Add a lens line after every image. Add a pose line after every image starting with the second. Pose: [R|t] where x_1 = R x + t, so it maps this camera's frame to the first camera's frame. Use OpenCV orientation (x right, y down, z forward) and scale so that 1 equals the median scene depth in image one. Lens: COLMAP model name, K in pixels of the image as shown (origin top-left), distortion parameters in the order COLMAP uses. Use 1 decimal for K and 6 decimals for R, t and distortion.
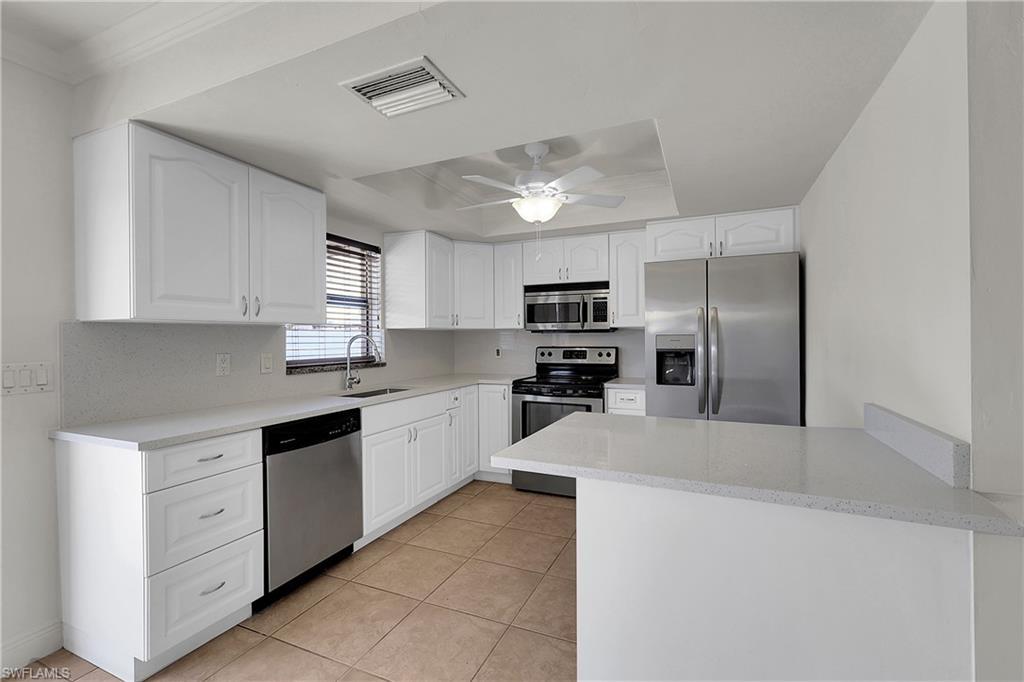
lens RADIAL K [[447.6, 0, 513.2], [0, 447.6, 338.5], [0, 0, 1]] dist [0.001947, 0.000620]
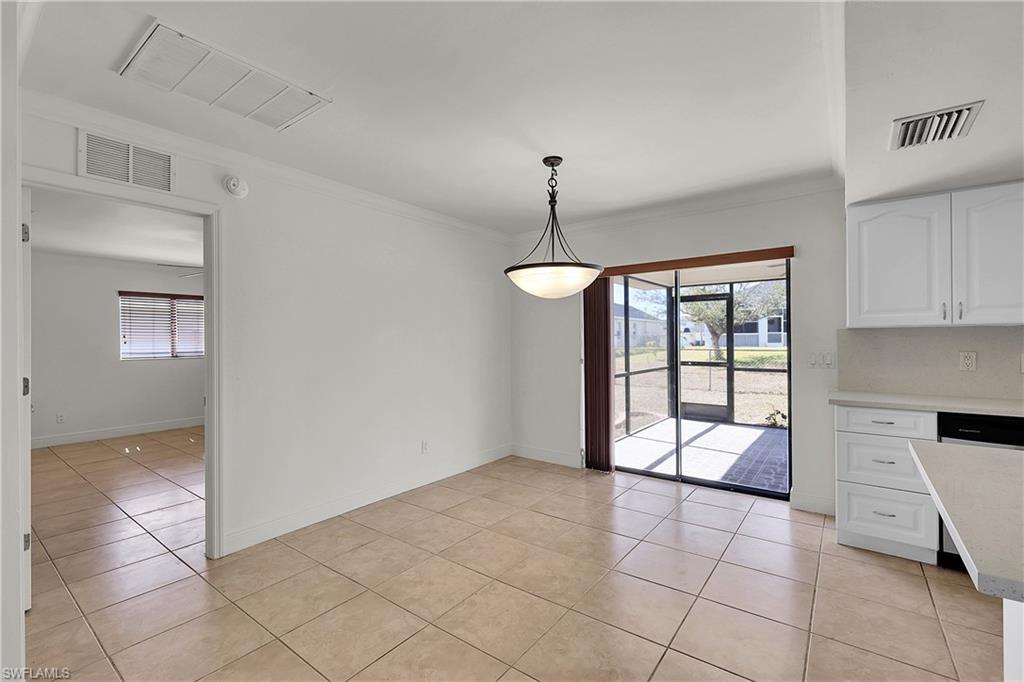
lens RADIAL K [[447.6, 0, 516.3], [0, 447.6, 339.4], [0, 0, 1]] dist [0.001947, 0.000620]
pose [[-0.216014, 0.004200, -0.976381, 0.478062], [0.004256, 0.999985, 0.003360, -0.003969], [0.976381, -0.003429, -0.216029, 0.082337]]
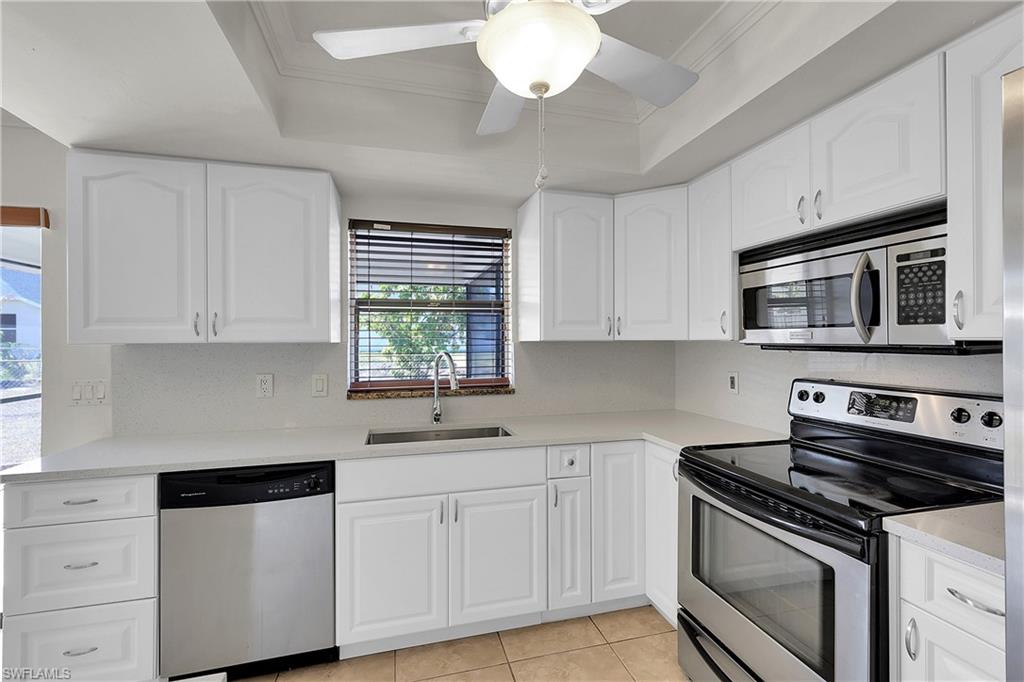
lens RADIAL K [[447.6, 0, 509.2], [0, 447.6, 338.0], [0, 0, 1]] dist [0.001947, 0.000620]
pose [[0.623596, -0.001688, -0.781745, 0.266950], [0.000530, 0.999998, -0.001736, -0.026068], [0.781747, 0.000668, 0.623595, 0.544533]]
